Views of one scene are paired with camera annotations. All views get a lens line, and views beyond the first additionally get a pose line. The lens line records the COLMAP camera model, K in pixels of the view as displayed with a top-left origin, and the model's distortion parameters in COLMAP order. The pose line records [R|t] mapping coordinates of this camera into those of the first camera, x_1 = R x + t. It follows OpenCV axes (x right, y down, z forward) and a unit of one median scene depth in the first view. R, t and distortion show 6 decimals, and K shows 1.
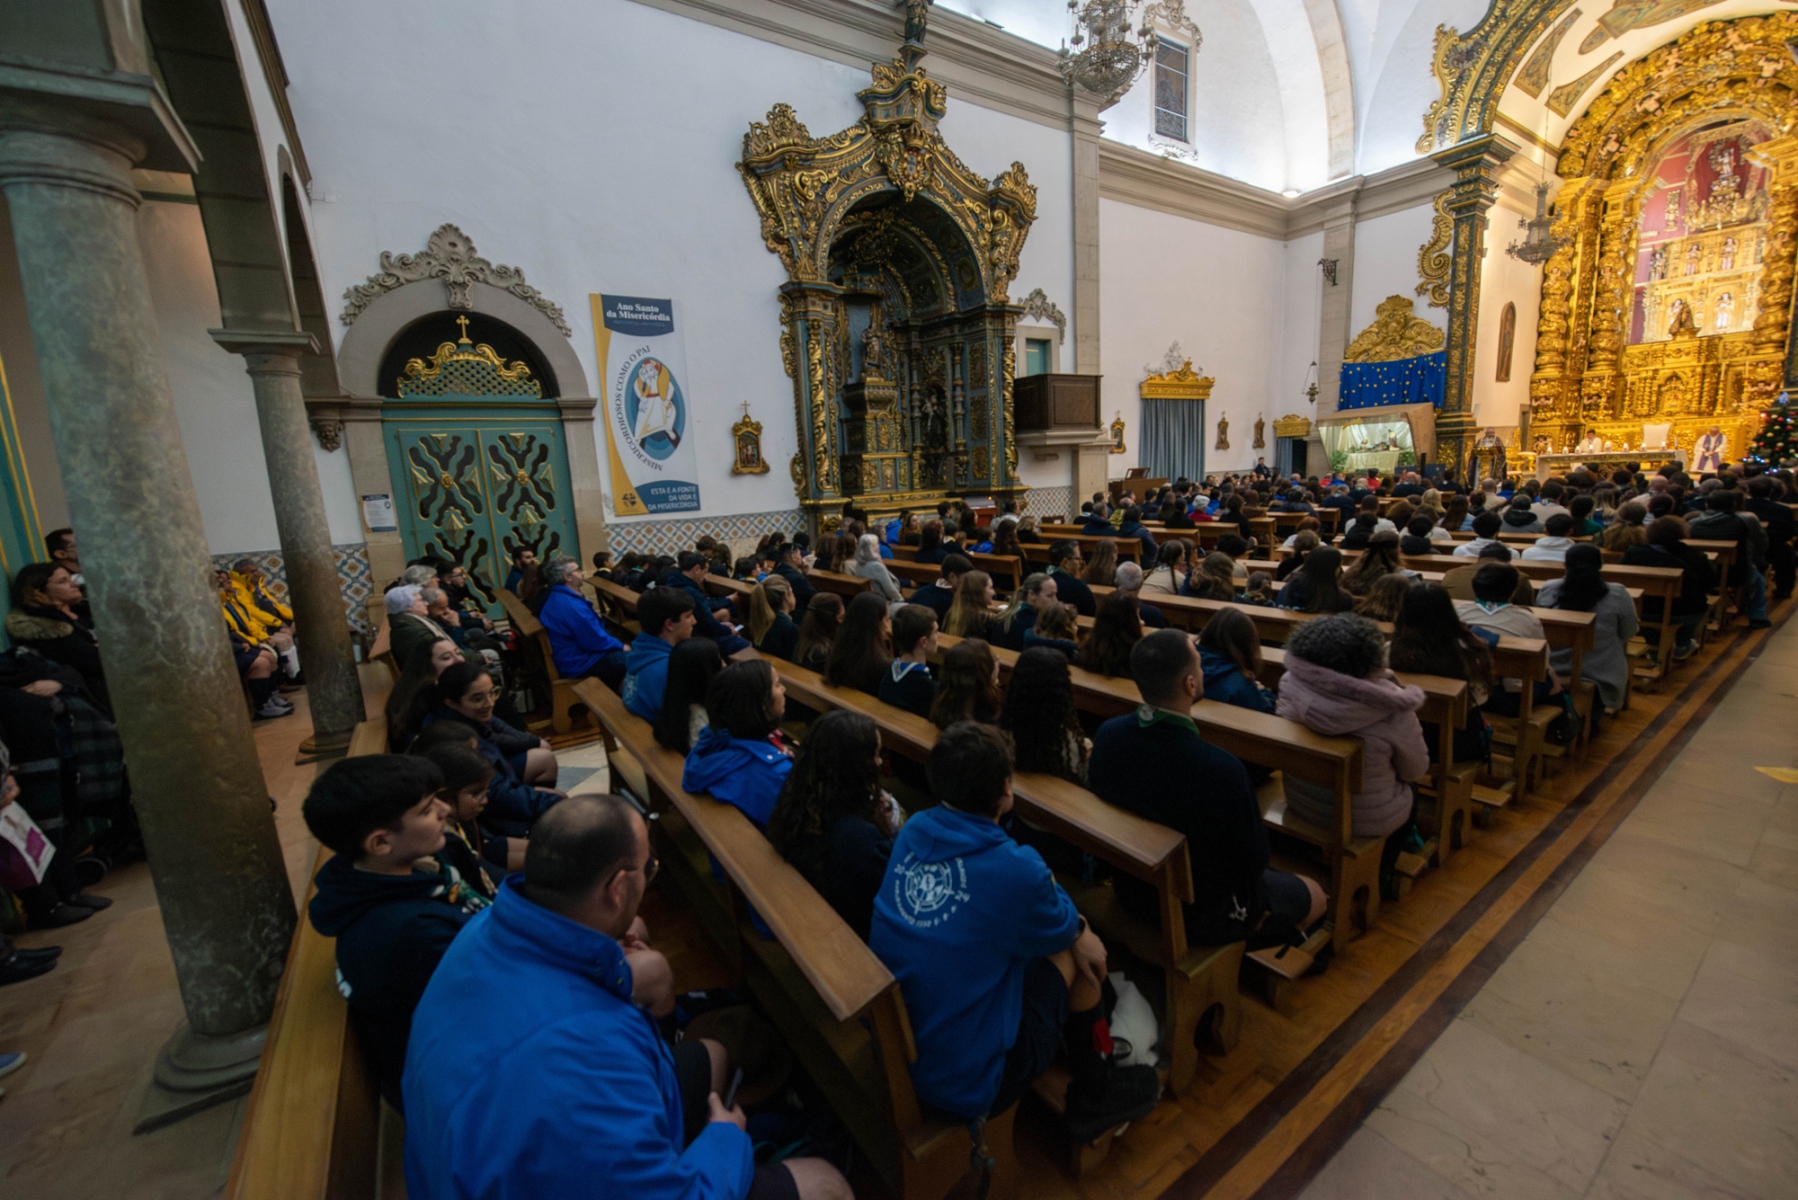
lens RADIAL K [[712.8, 0, 899.0], [0, 712.8, 600.0], [0, 0, 1]] dist [-0.024242, 0.000383]
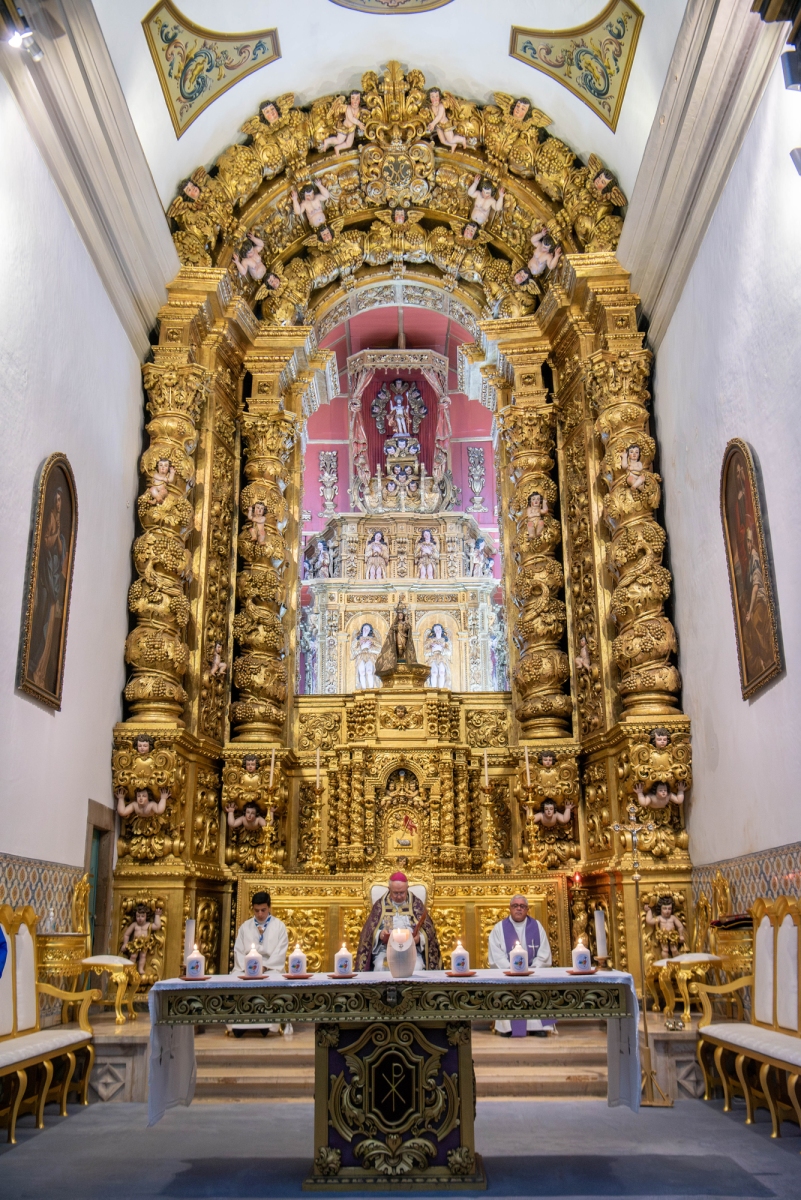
lens RADIAL K [[1144.4, 0, 400.5], [0, 1144.4, 600.0], [0, 0, 1]] dist [-0.016684, -0.005197]
pose [[0.569640, 0.273950, 0.774895, 0.554999], [0.122448, 0.904006, -0.409609, -0.135451], [-0.812722, 0.328214, 0.481413, 0.617952]]
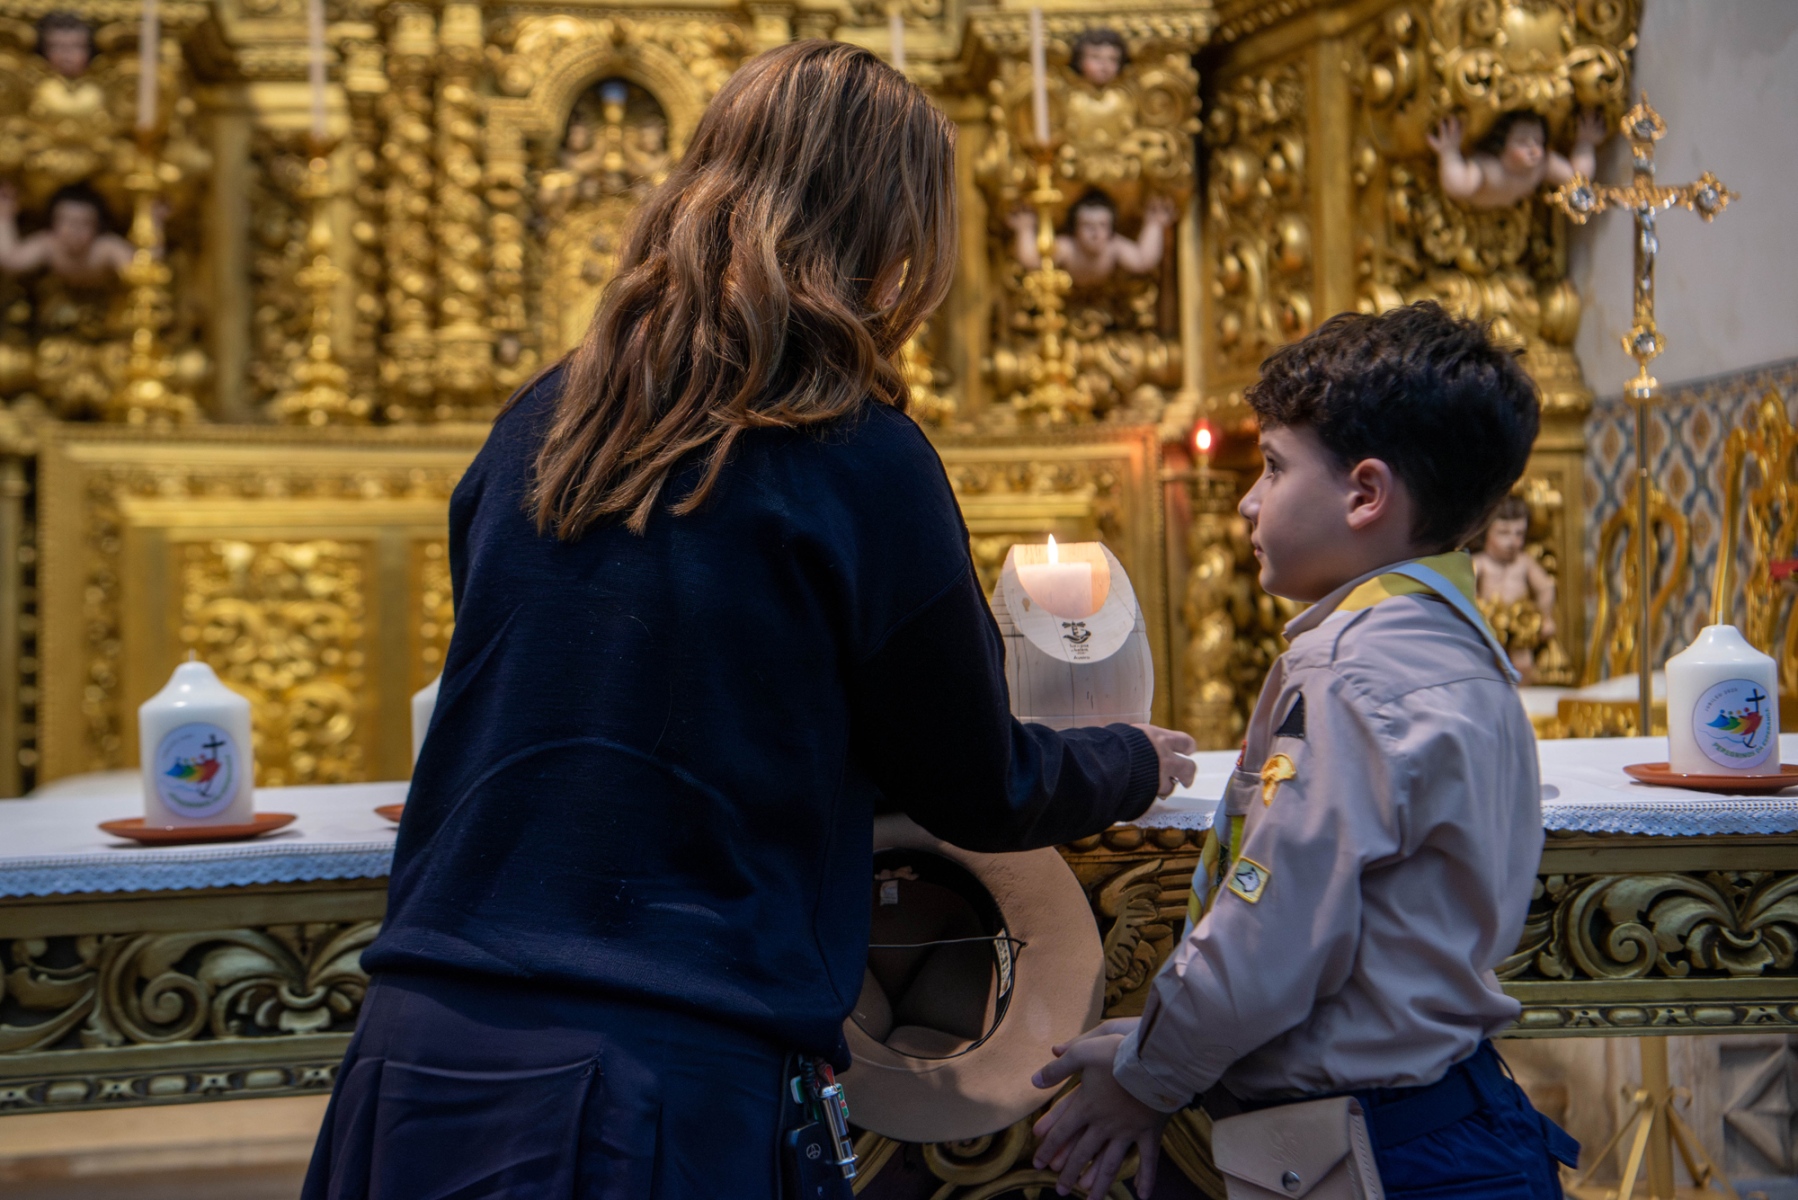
lens RADIAL K [[2759.1, 0, 899.0], [0, 2759.1, 600.0], [0, 0, 1]] dist [0.109204, 0.098642]
pose [[0.430113, 0.053744, 0.901174, 0.693381], [0.154236, 0.979175, -0.132010, -0.161730], [-0.889502, 0.195773, 0.412866, 0.743878]]
